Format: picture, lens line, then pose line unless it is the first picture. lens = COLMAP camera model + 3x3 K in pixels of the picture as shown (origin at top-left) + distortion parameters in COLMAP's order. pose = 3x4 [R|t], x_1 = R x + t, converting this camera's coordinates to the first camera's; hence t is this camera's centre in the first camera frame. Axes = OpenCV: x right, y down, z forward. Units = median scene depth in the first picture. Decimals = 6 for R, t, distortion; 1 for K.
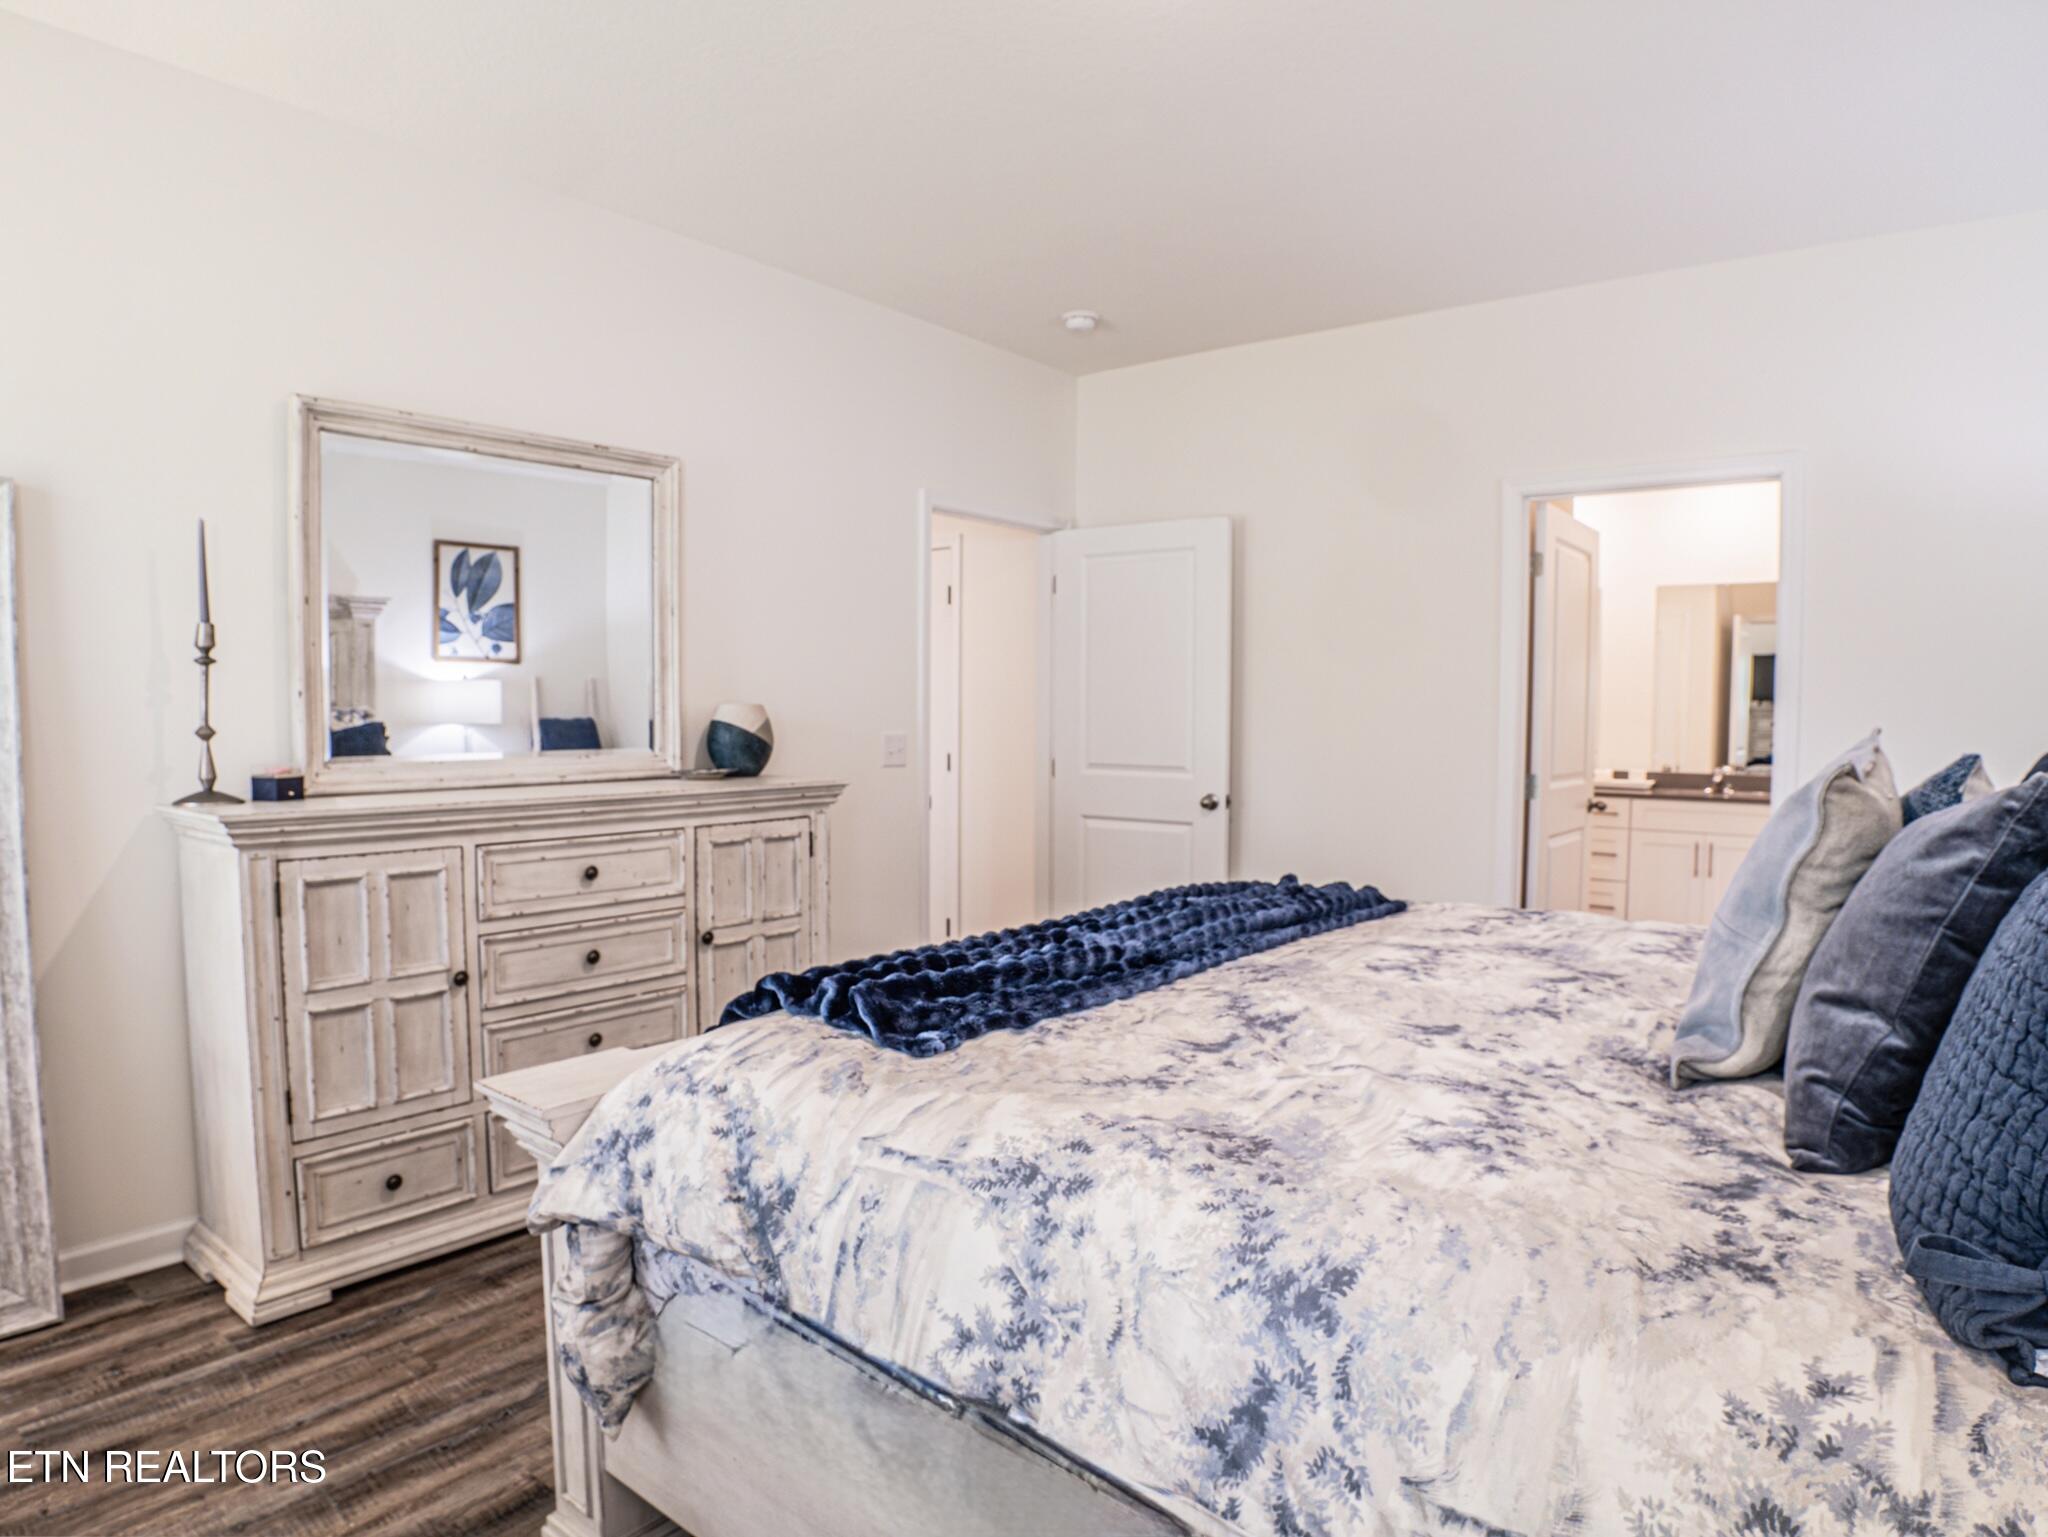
lens RADIAL K [[1222.0, 0, 1018.4], [0, 1222.0, 780.1], [0, 0, 1]] dist [-0.124621, 0.035913]
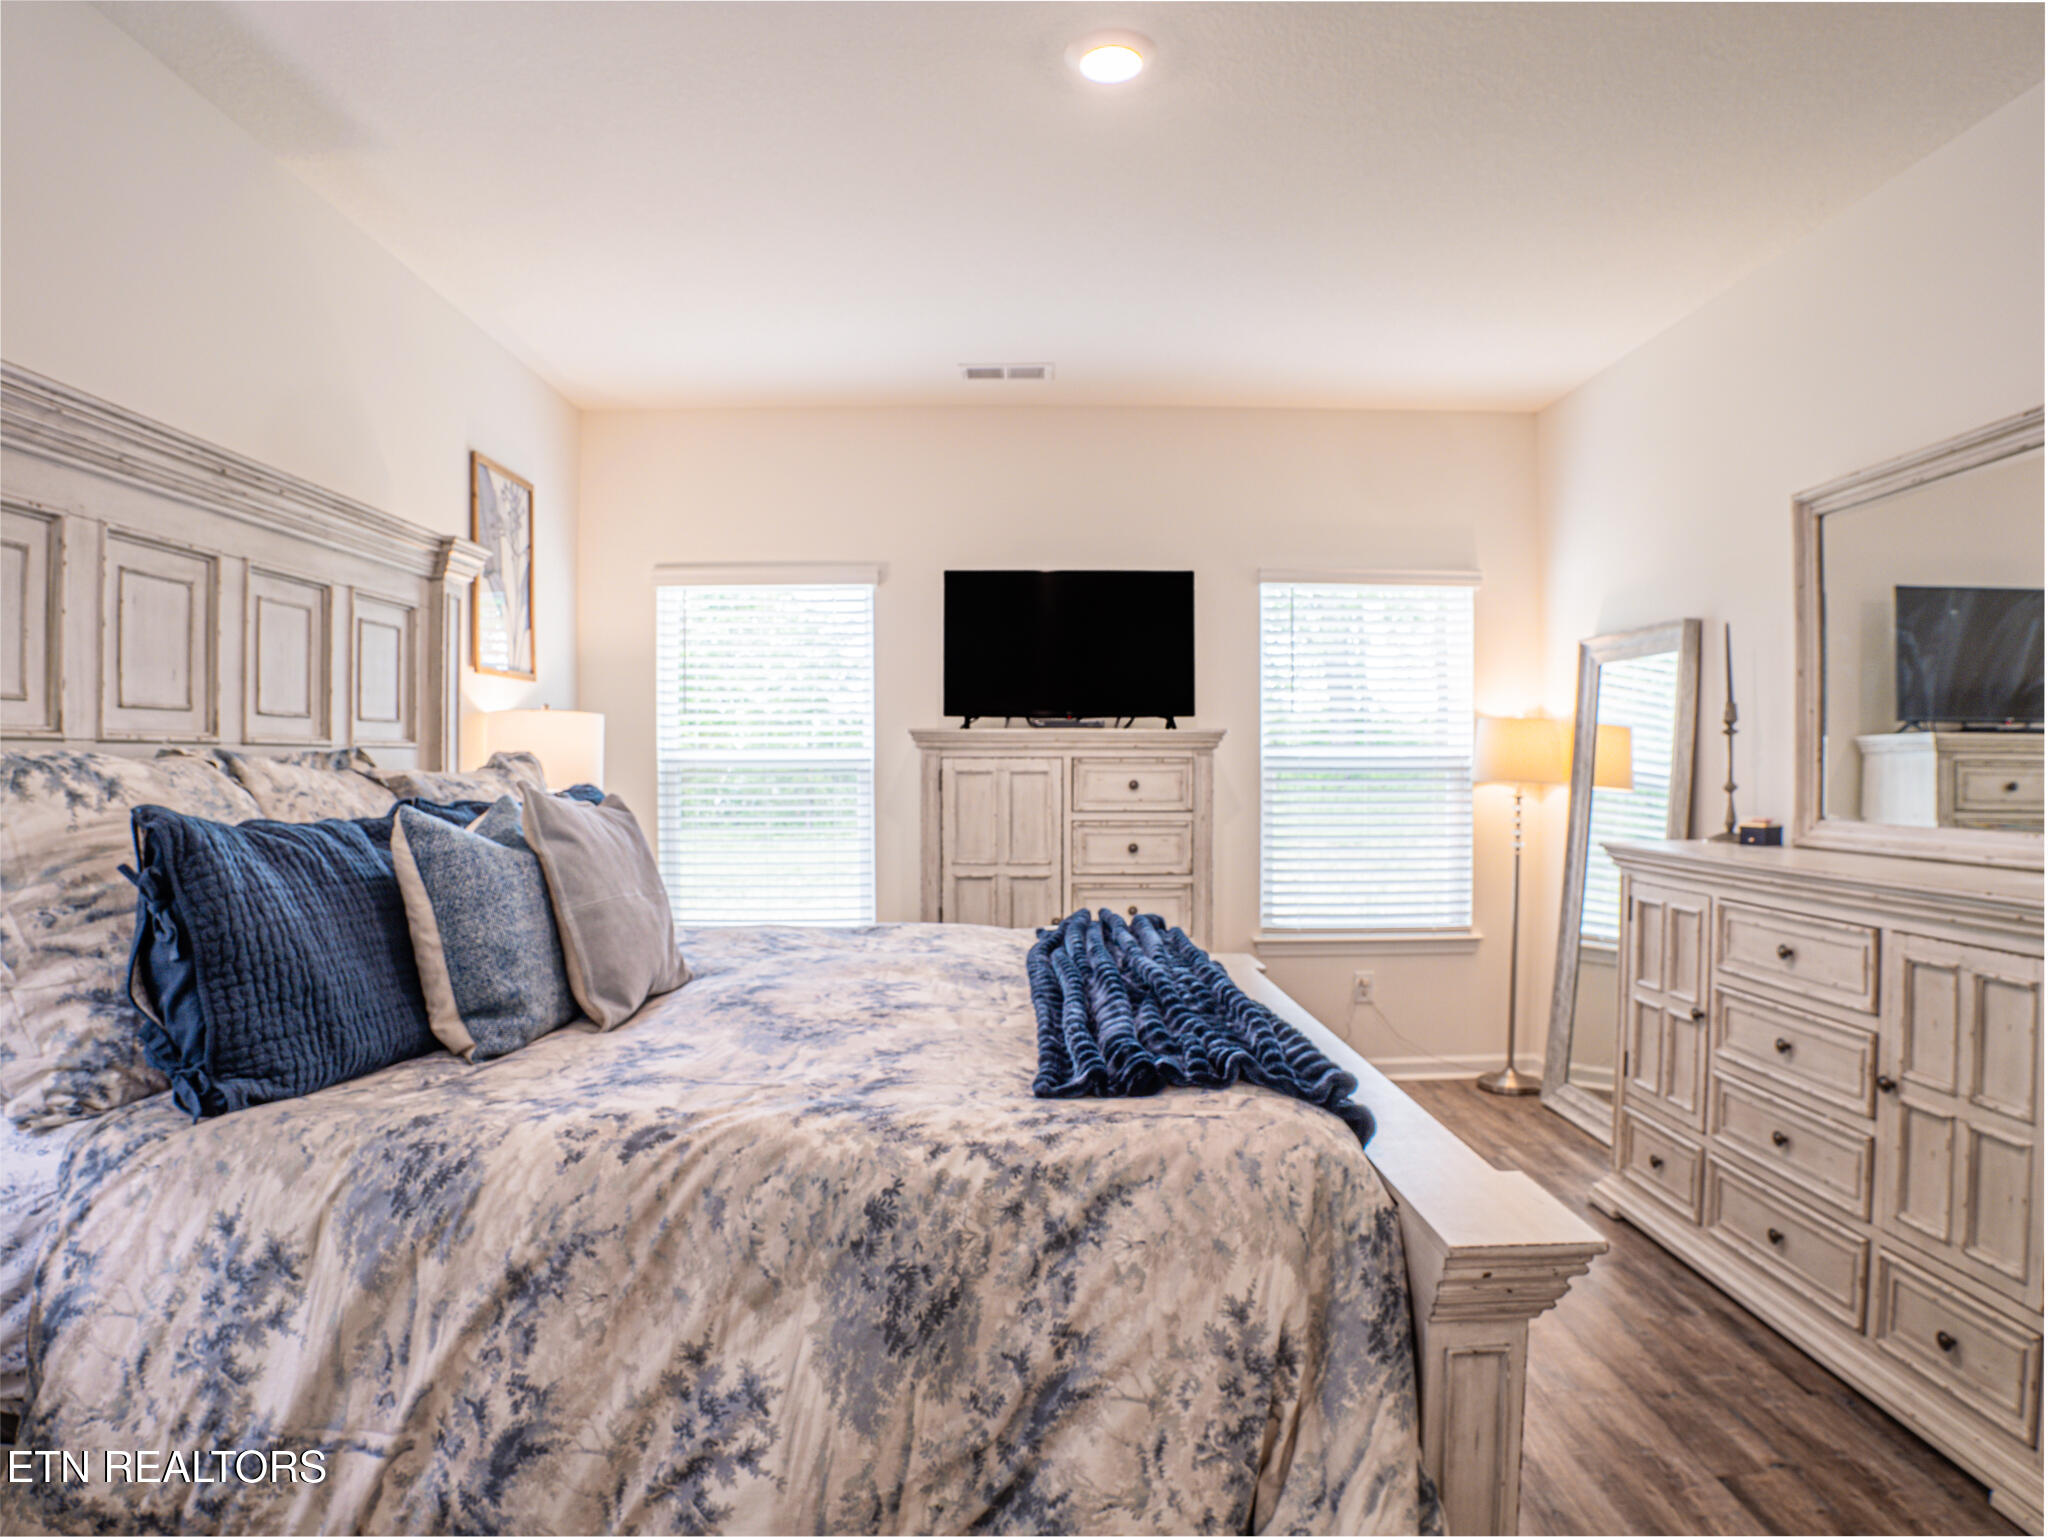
lens RADIAL K [[1222.0, 0, 1018.4], [0, 1222.0, 780.1], [0, 0, 1]] dist [-0.124621, 0.035913]
pose [[-0.769497, 0.005181, -0.638629, 0.742015], [-0.039513, 0.997665, 0.055703, -0.089712], [0.637427, 0.068098, -0.767496, 1.488013]]
